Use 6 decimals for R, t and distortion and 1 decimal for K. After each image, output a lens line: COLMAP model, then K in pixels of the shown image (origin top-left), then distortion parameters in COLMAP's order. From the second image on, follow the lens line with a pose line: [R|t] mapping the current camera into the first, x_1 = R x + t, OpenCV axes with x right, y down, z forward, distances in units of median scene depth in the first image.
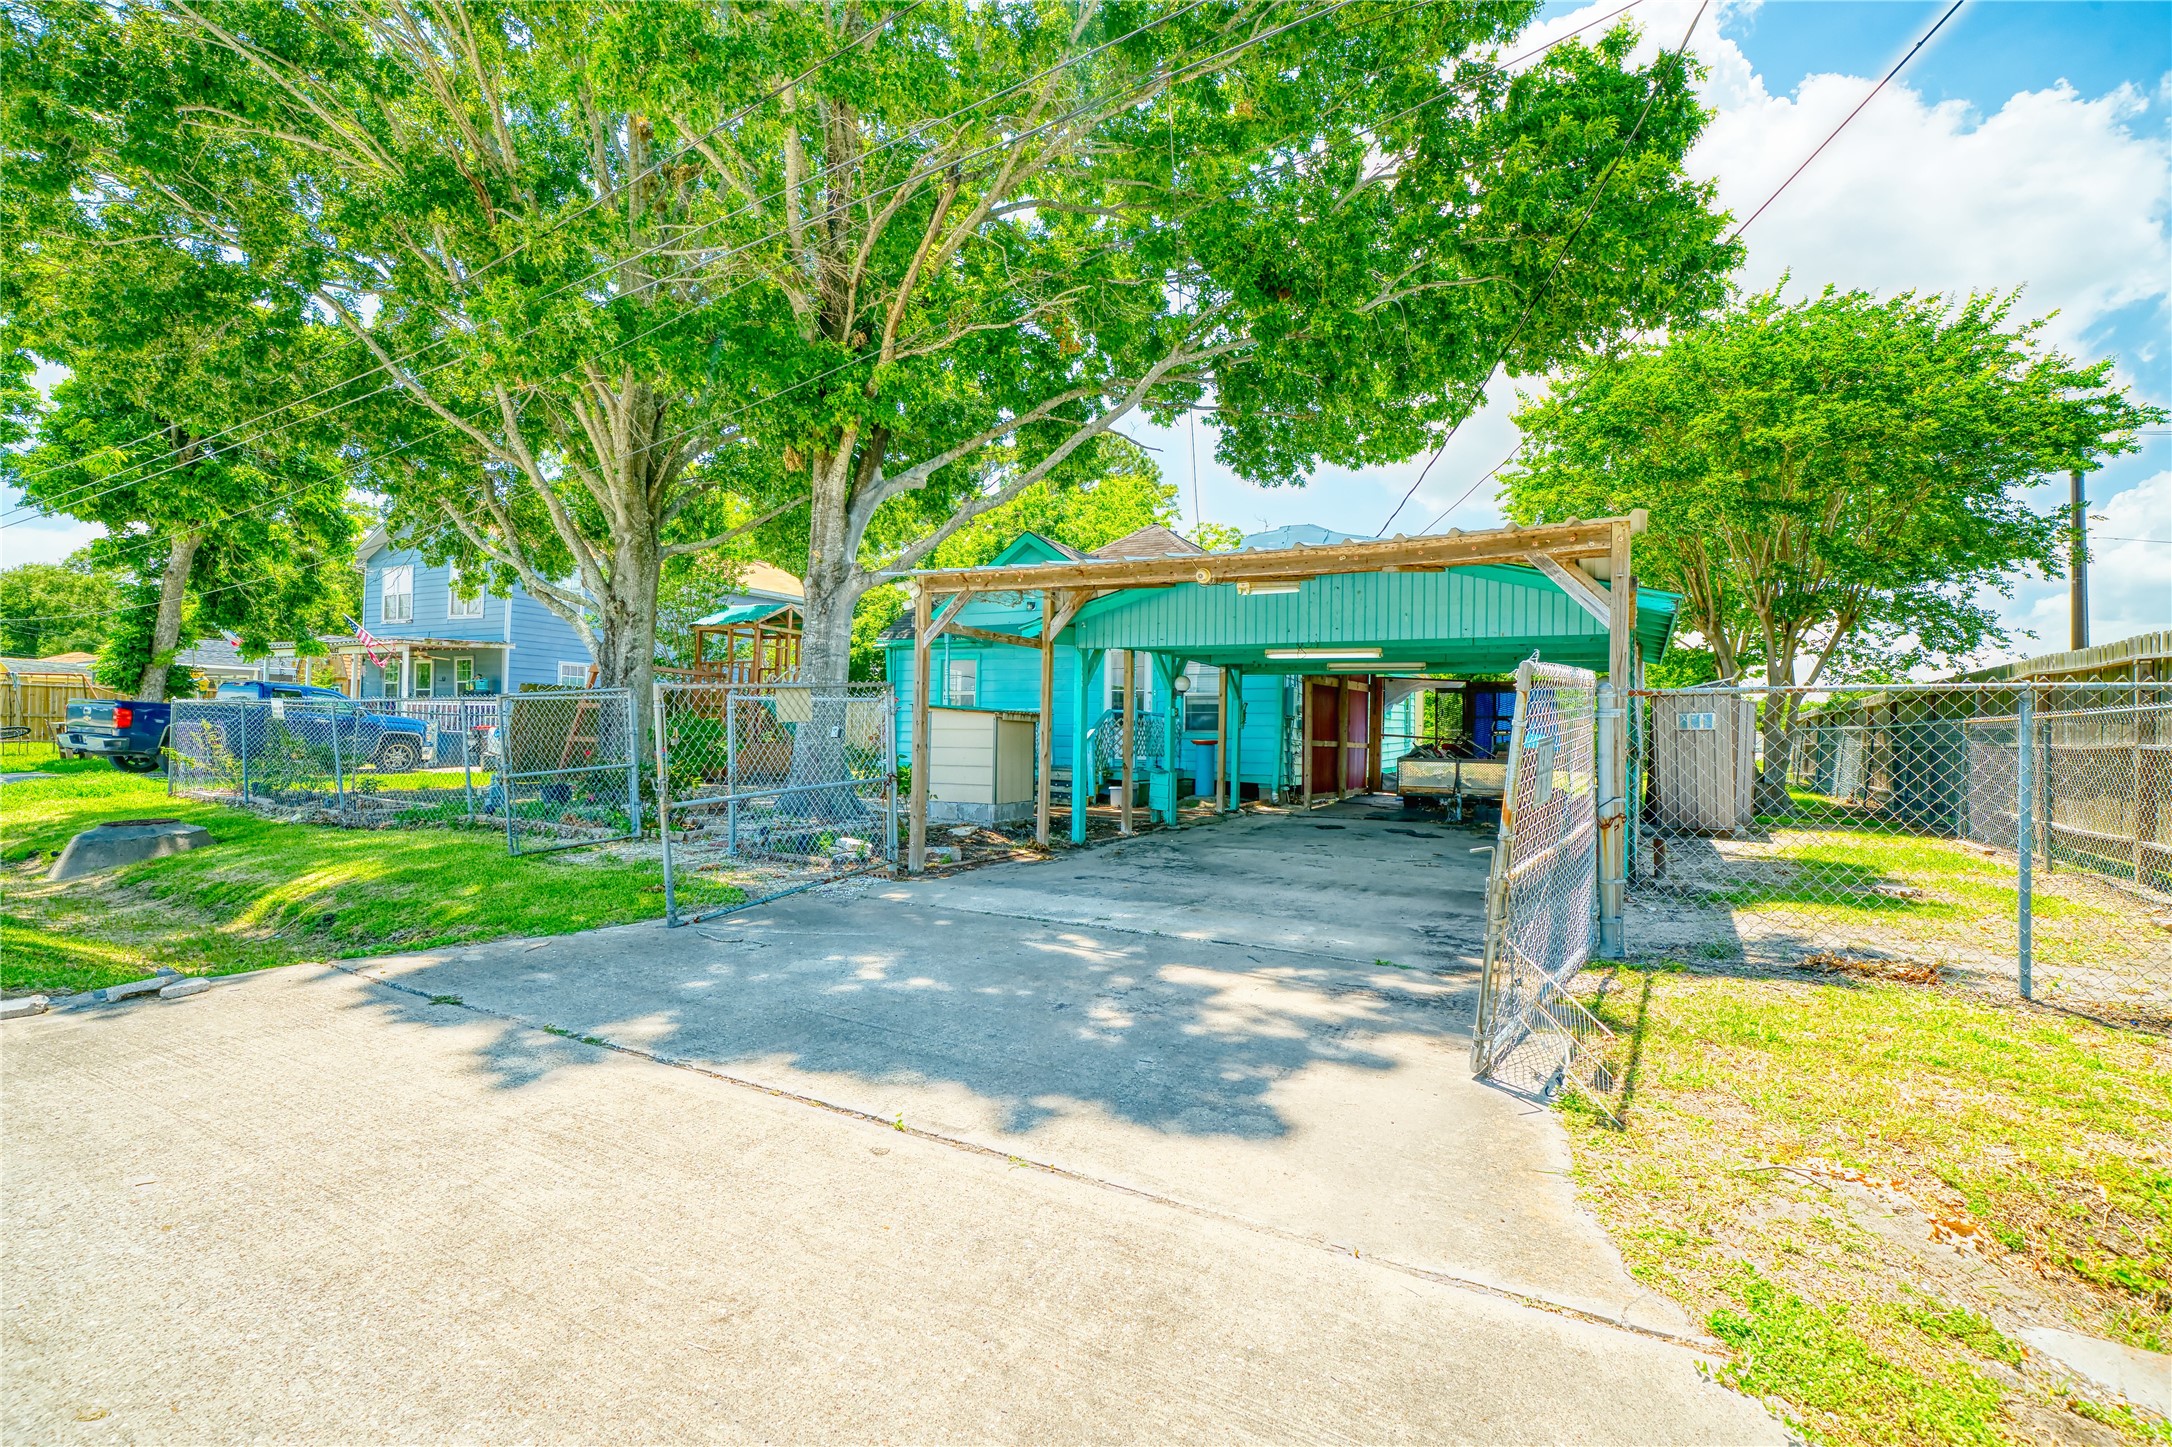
lens RADIAL K [[988.1, 0, 1086.0], [0, 988.1, 723.5], [0, 0, 1]] dist [0.003287, 0.001107]
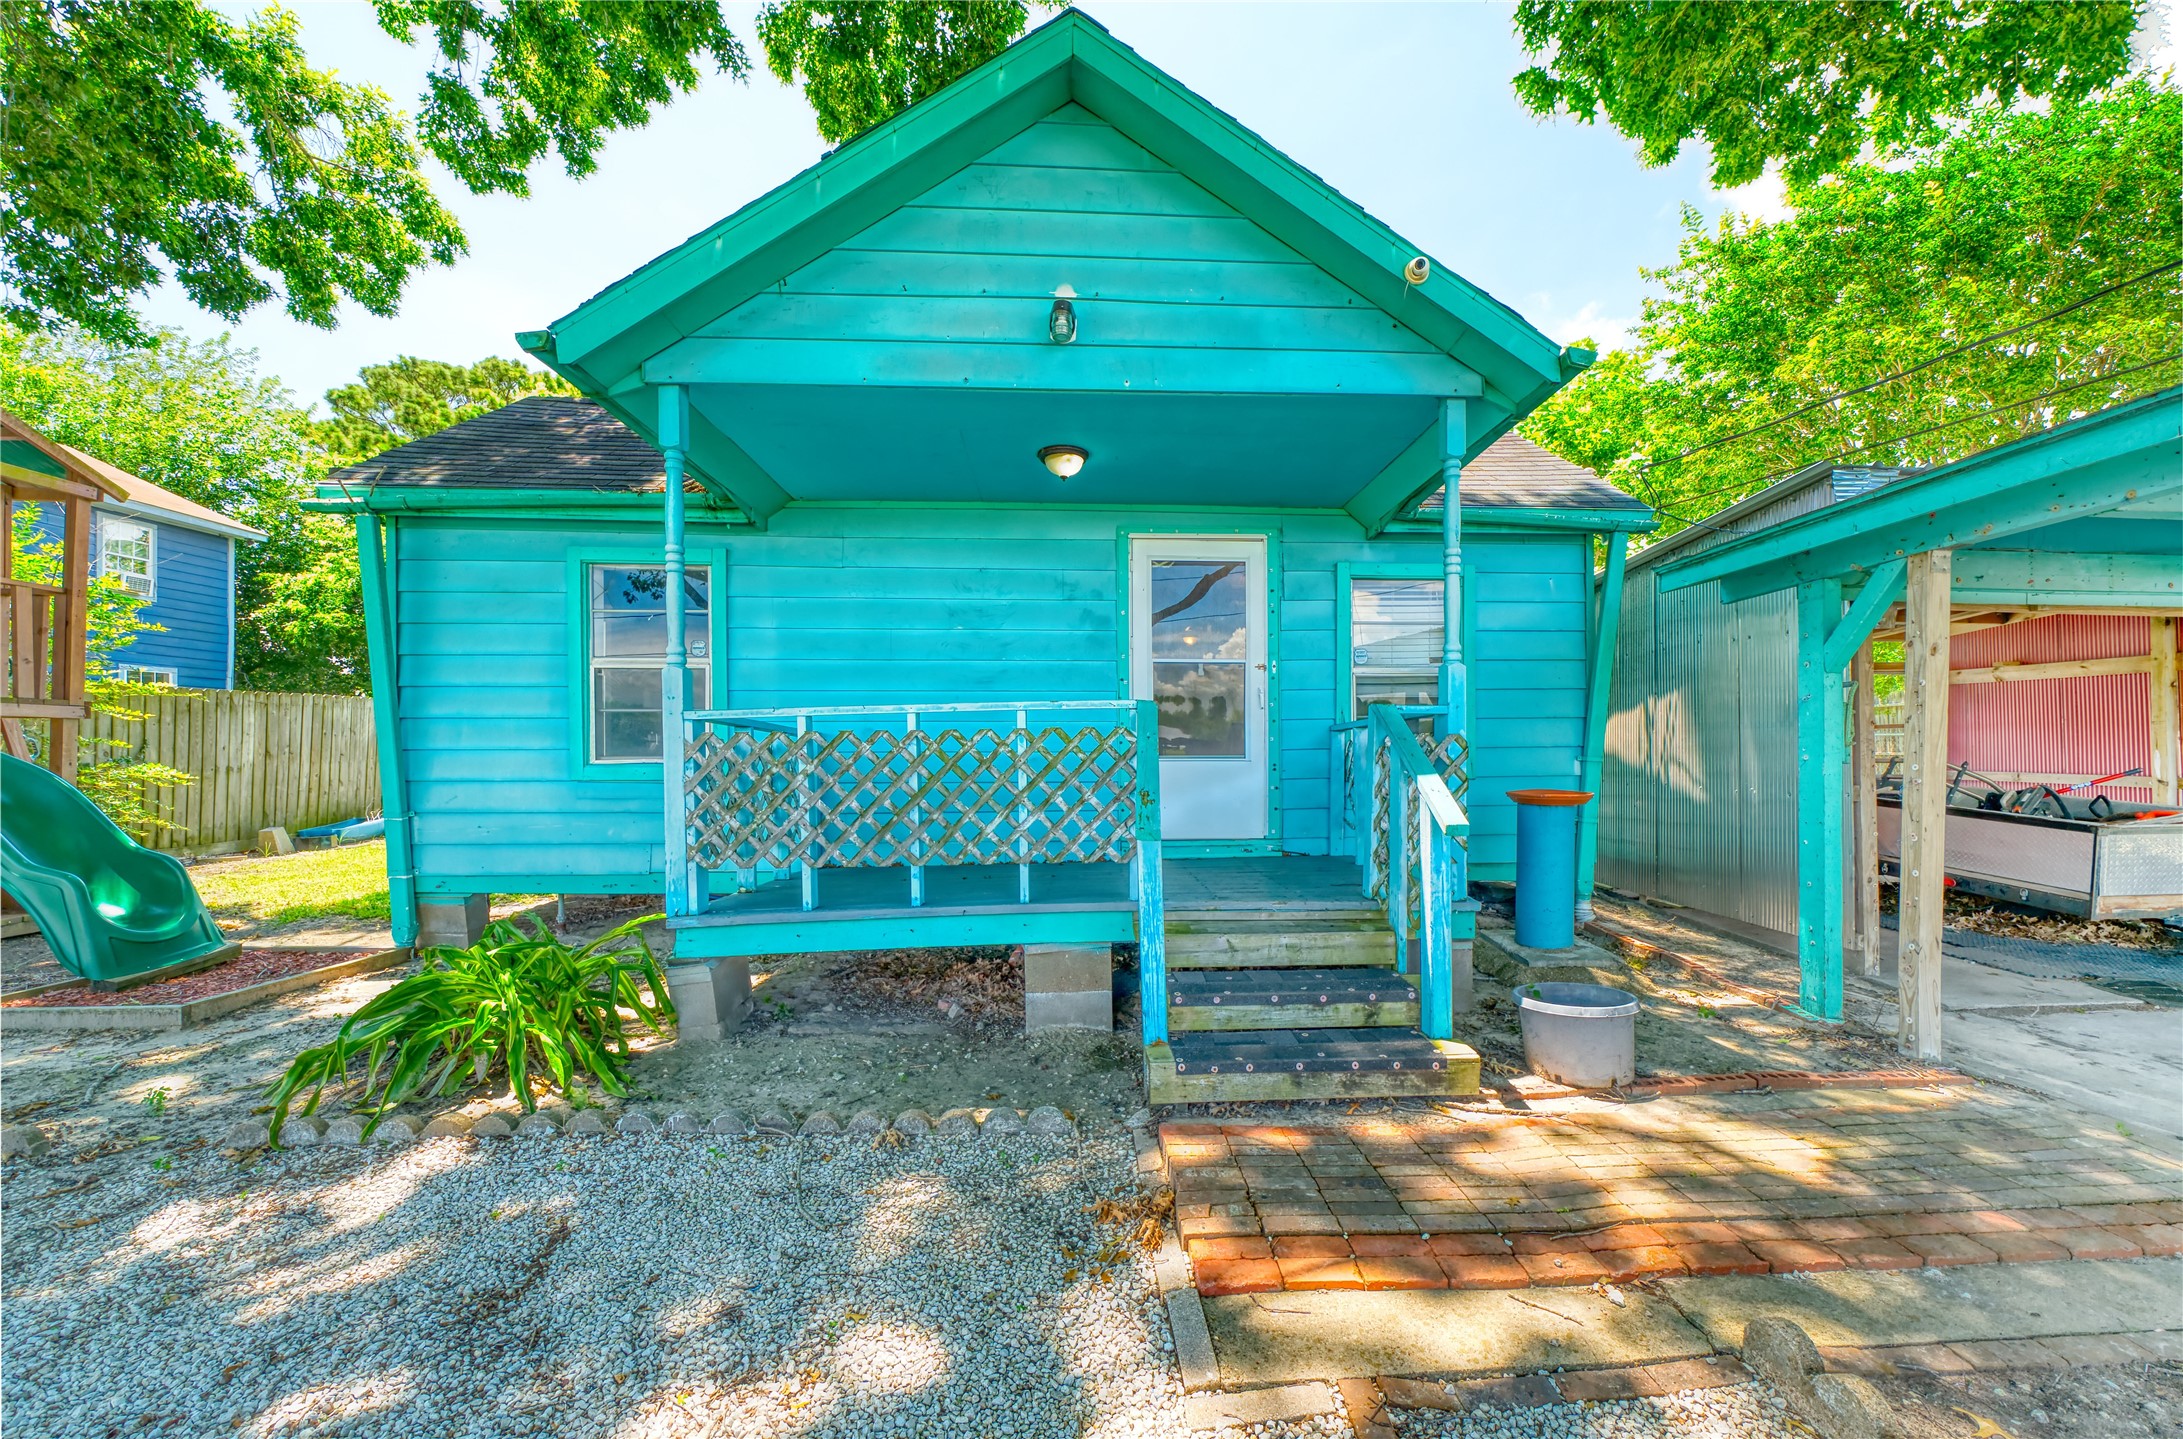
lens RADIAL K [[814.6, 0, 1128.9], [0, 814.6, 751.8], [0, 0, 1]] dist [-0.004228, 0.000031]
pose [[0.851438, -0.023831, 0.523913, -0.177148], [0.013799, 0.999639, 0.023043, -0.007198], [-0.524273, -0.012391, 0.851460, 0.889313]]
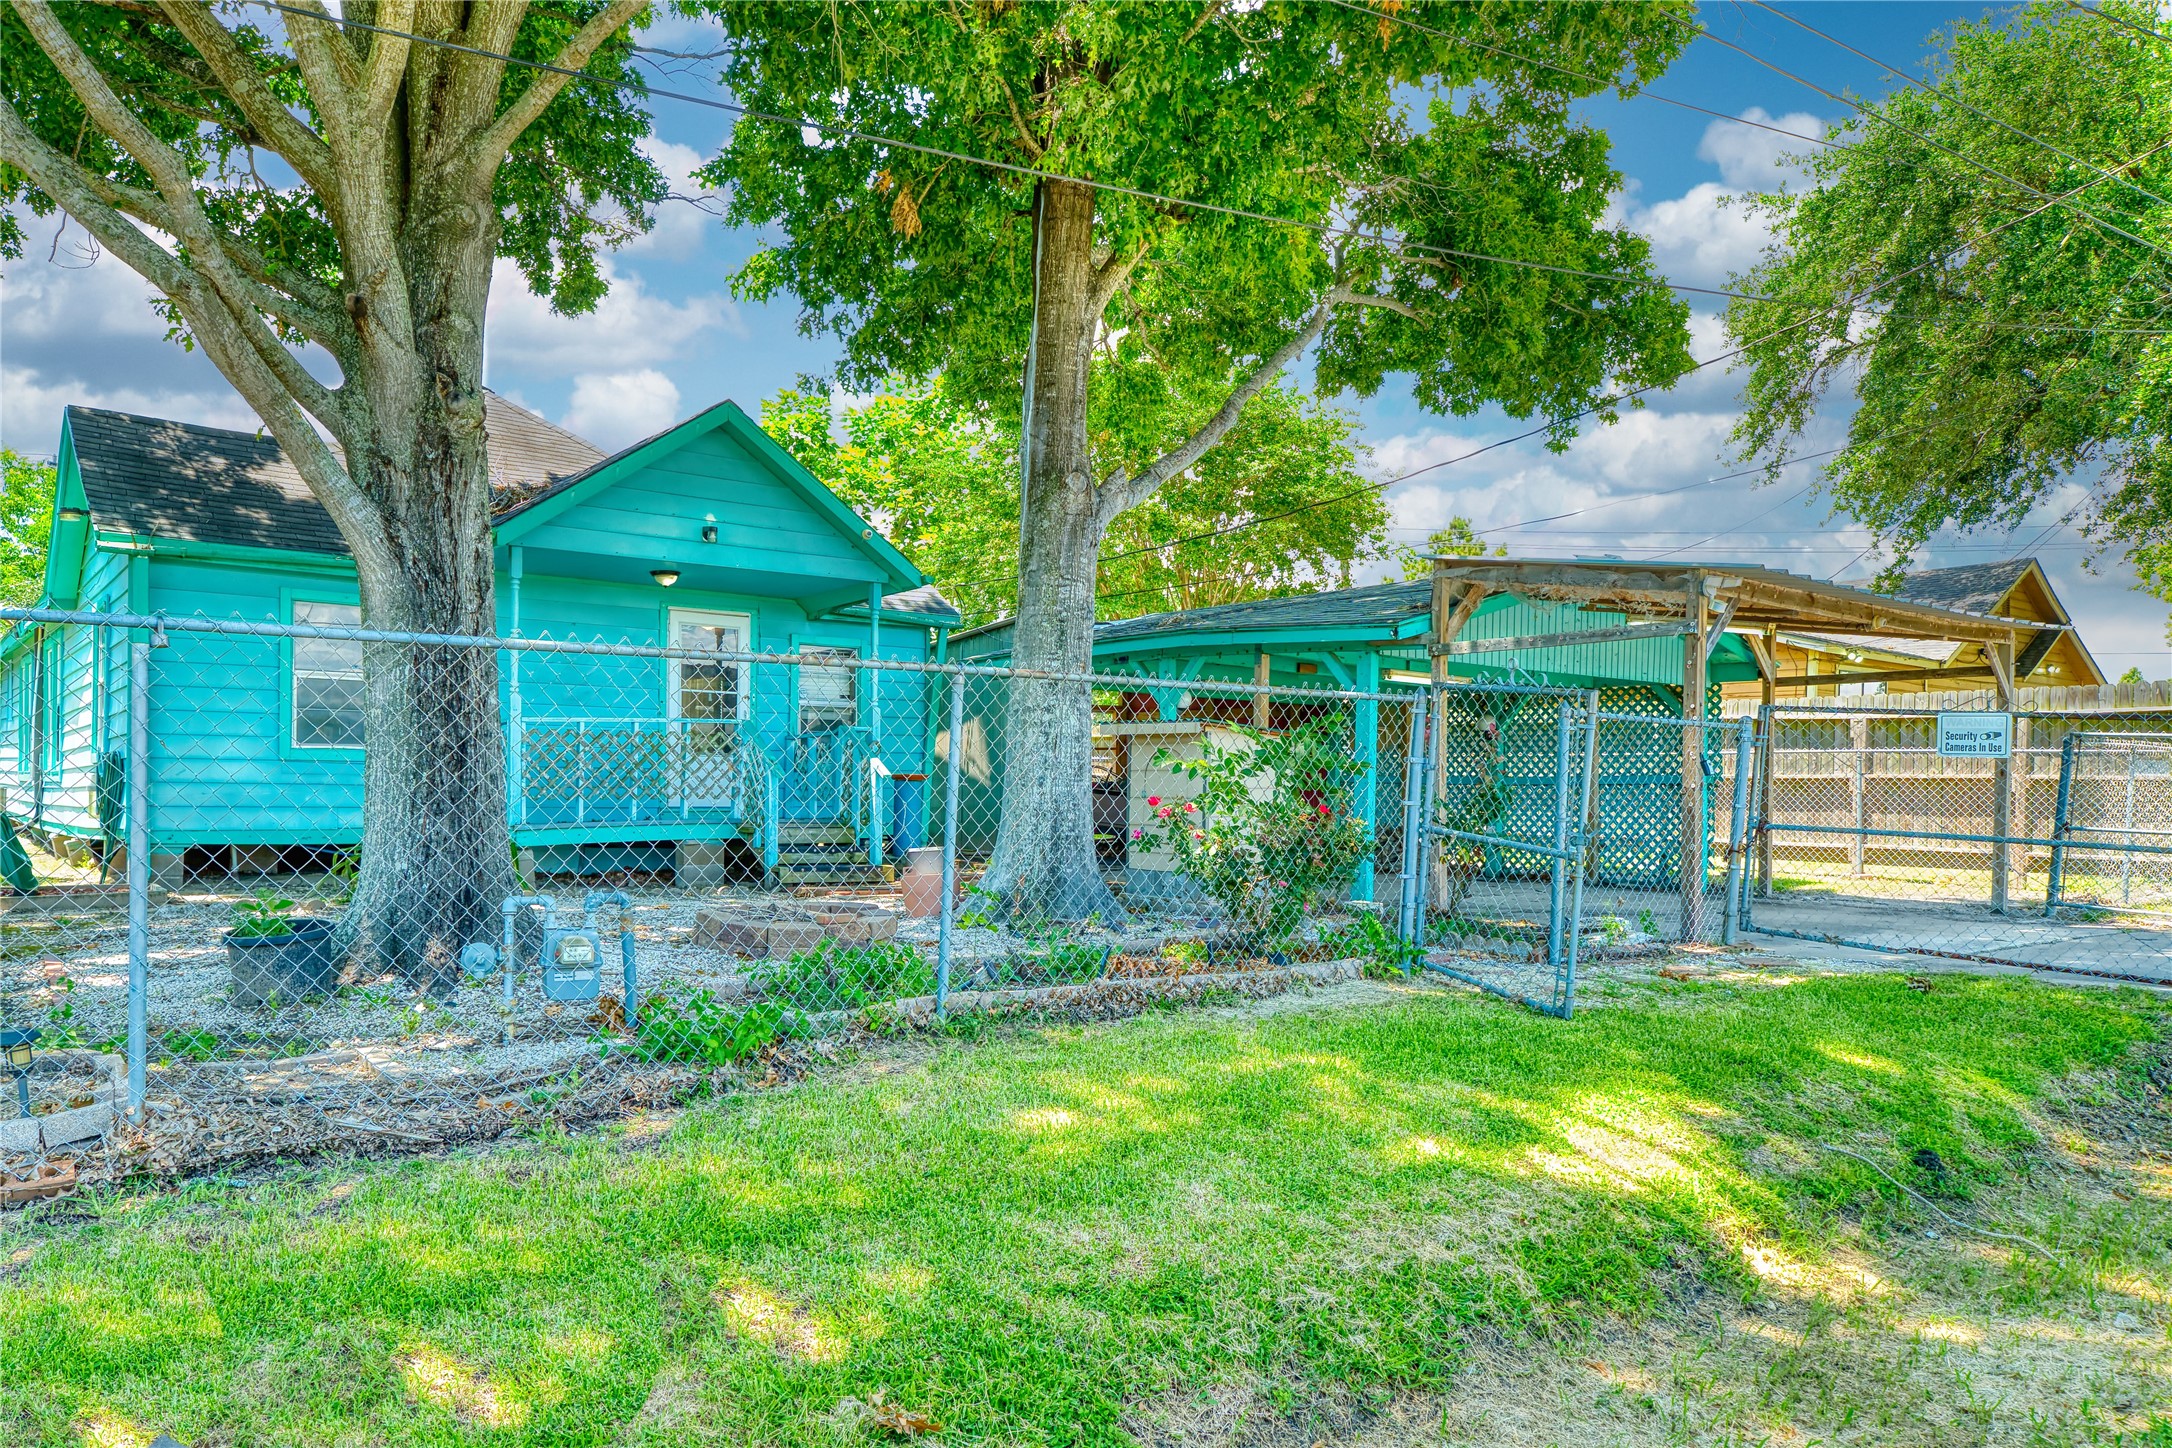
lens RADIAL K [[1437.6, 0, 972.0], [0, 1437.6, 771.9], [0, 0, 1]] dist [0.031147, 0.000187]
pose [[0.439581, -0.004473, 0.898192, -0.795017], [-0.009049, 0.999915, 0.009408, 0.005776], [-0.898157, -0.012263, 0.439503, 0.570562]]
